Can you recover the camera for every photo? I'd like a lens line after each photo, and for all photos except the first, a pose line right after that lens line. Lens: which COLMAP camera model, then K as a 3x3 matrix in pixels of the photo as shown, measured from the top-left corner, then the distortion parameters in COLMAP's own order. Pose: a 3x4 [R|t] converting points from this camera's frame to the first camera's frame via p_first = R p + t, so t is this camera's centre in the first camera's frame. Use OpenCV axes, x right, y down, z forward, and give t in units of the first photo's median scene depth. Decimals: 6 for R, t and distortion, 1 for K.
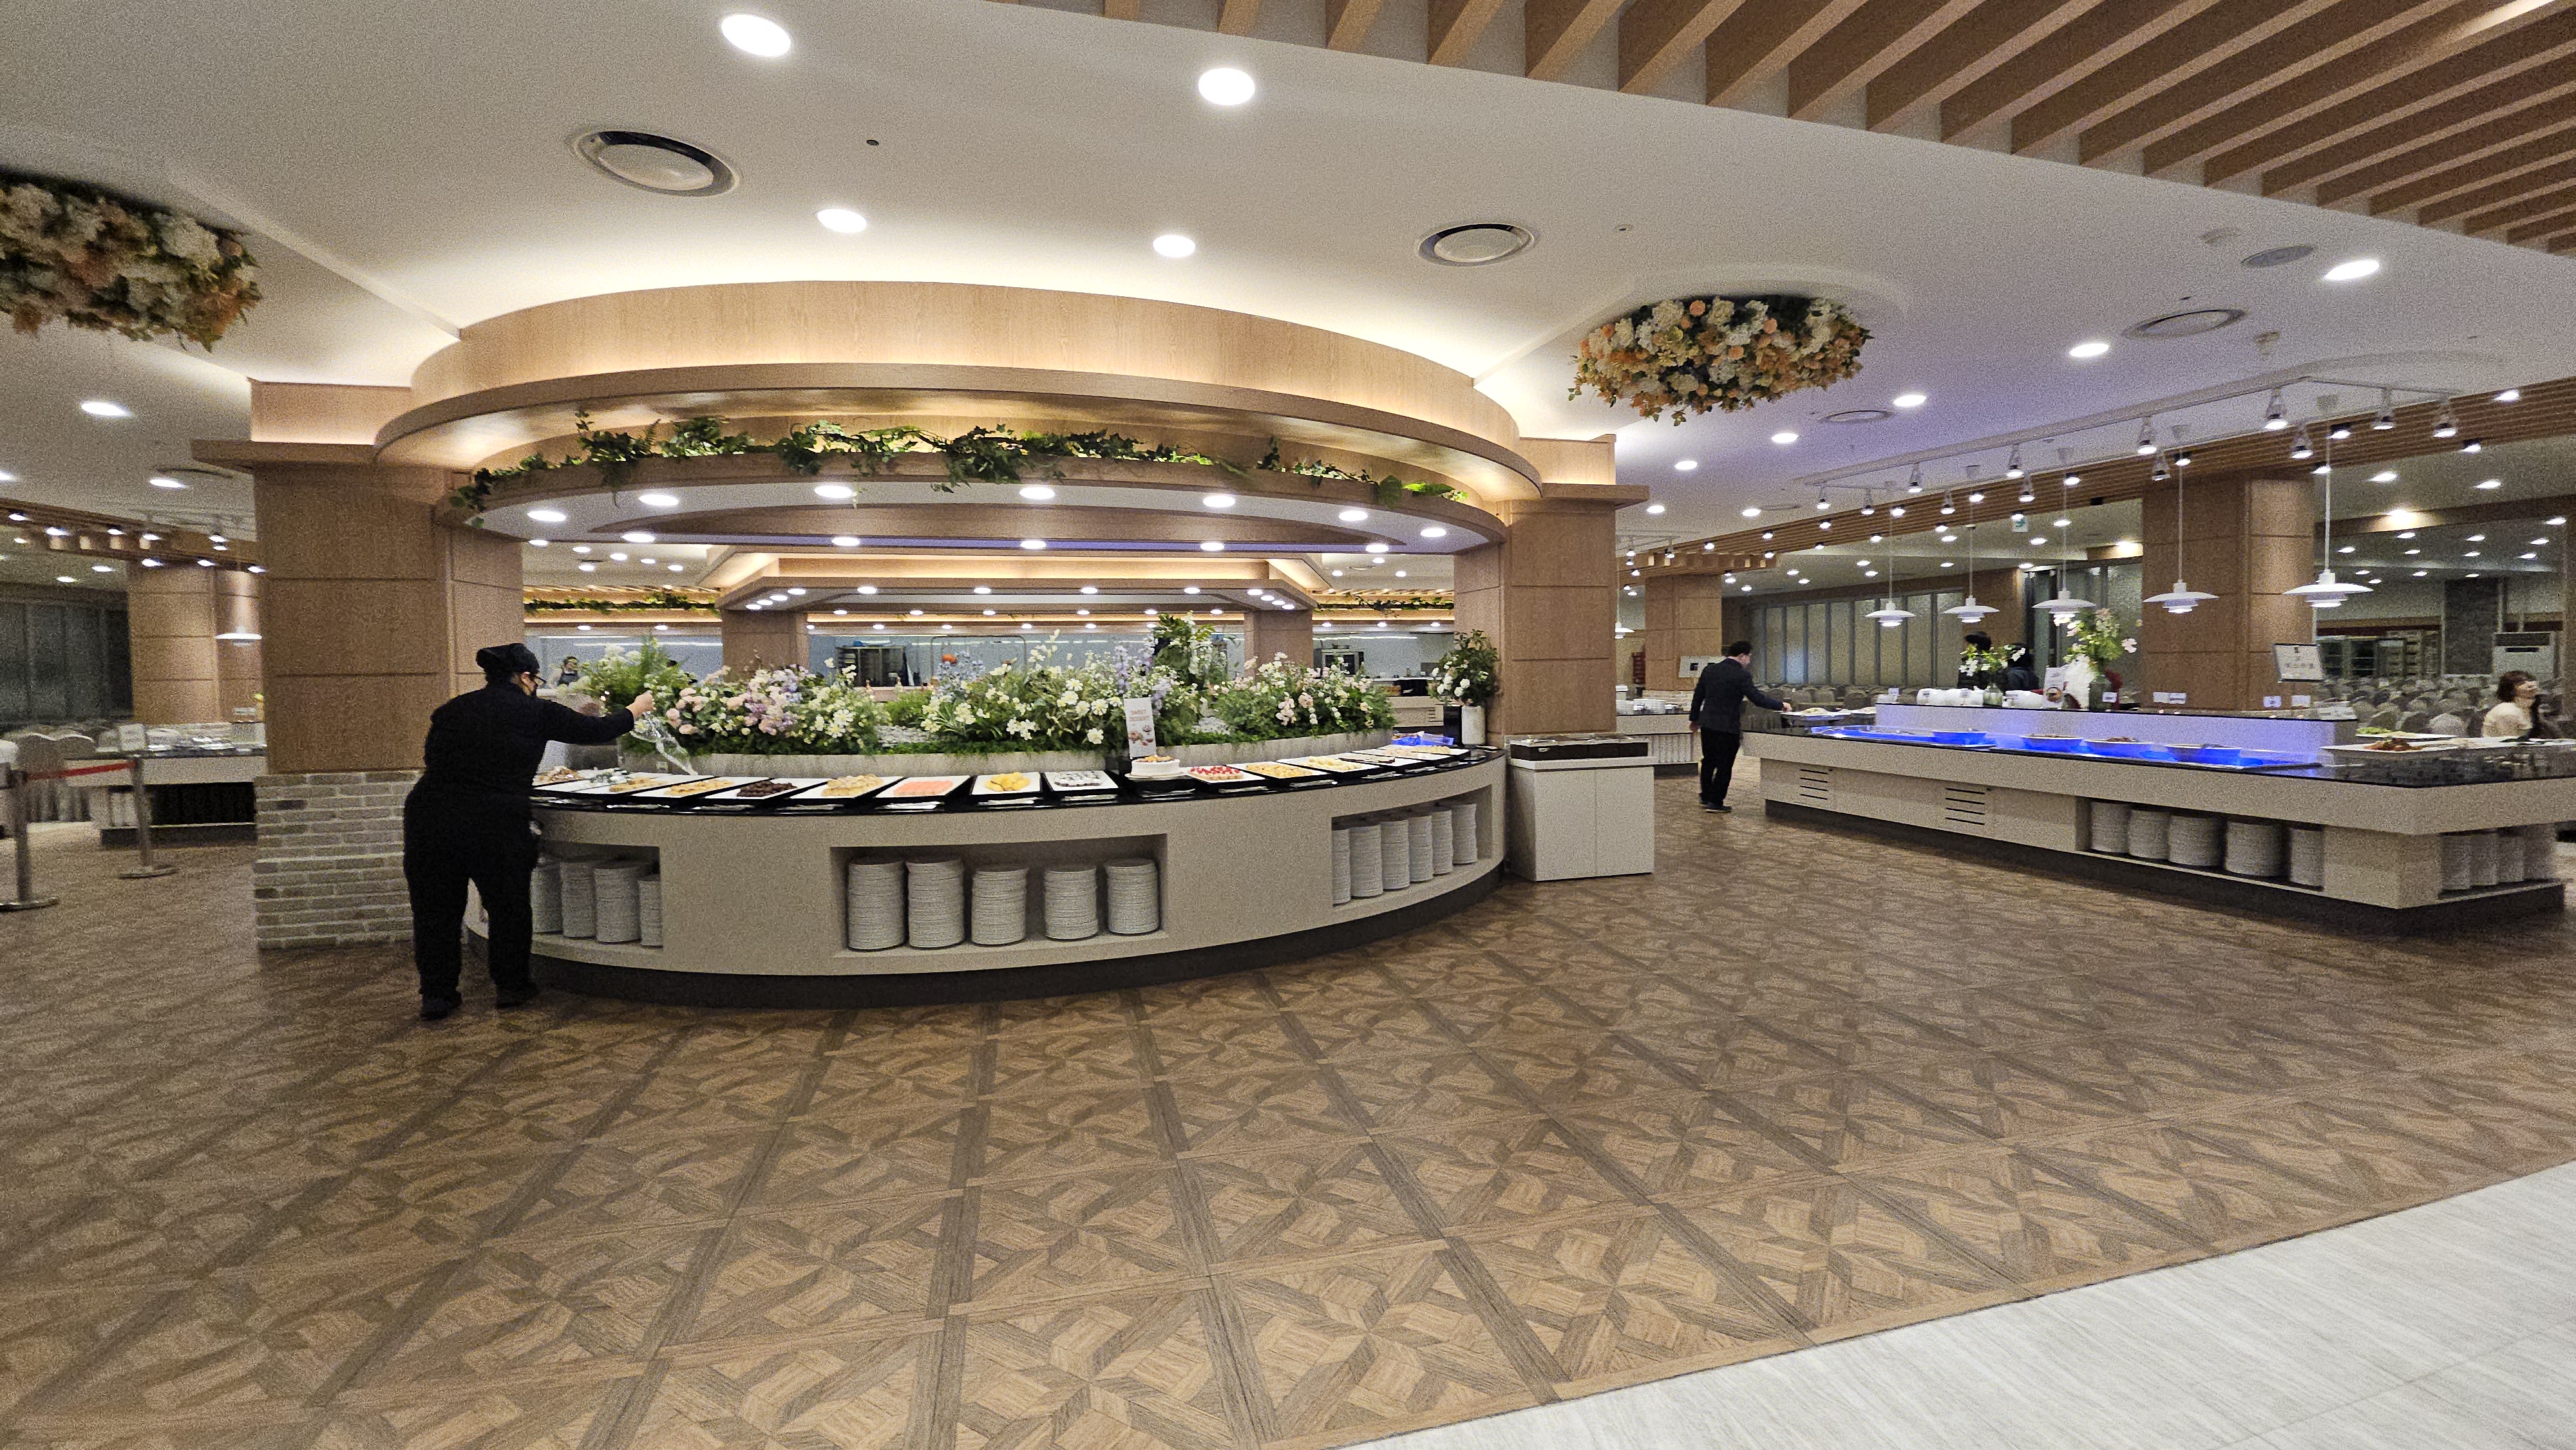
lens RADIAL K [[993.2, 0, 1288.0], [0, 993.2, 725.0], [0, 0, 1]] dist [0.001469, -0.012223]
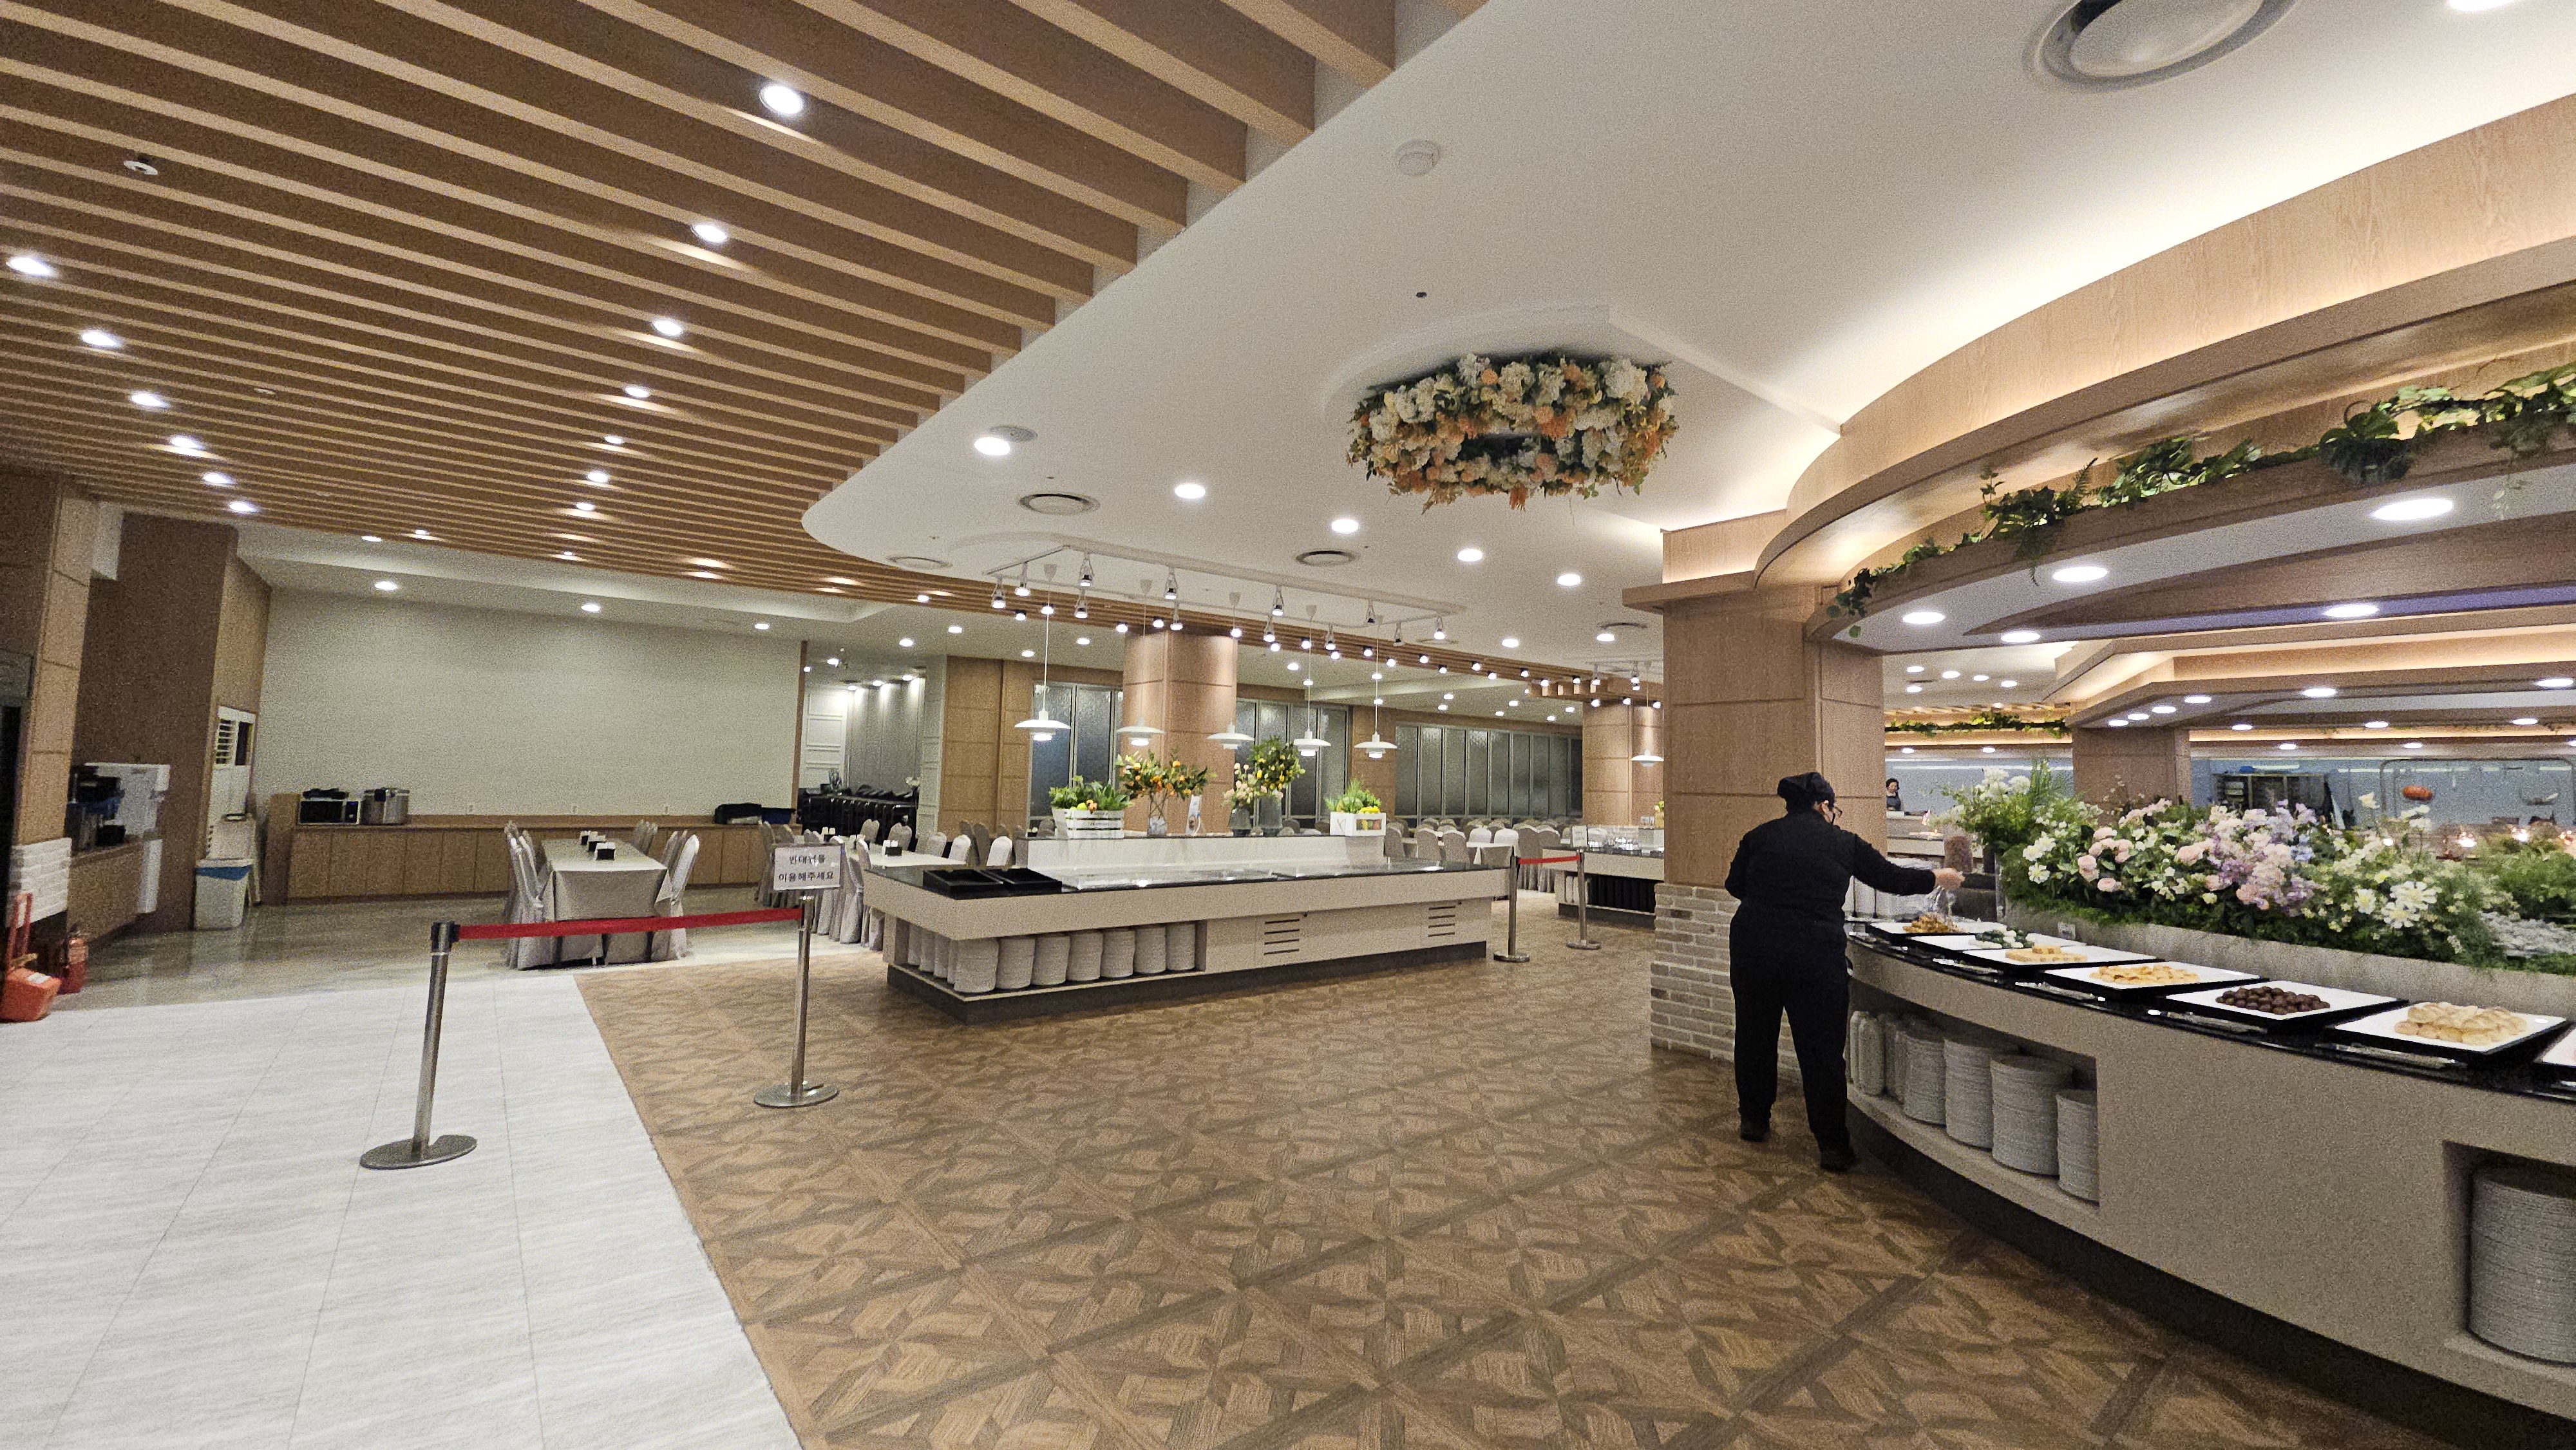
lens RADIAL K [[1026.7, 0, 1289.5], [0, 1026.7, 665.7], [0, 0, 1]] dist [0.001121, -0.000011]
pose [[0.409171, -0.083503, -0.908629, -0.161693], [-0.081106, 0.988534, -0.127370, -0.010422], [0.908846, 0.125811, 0.397707, 0.143037]]
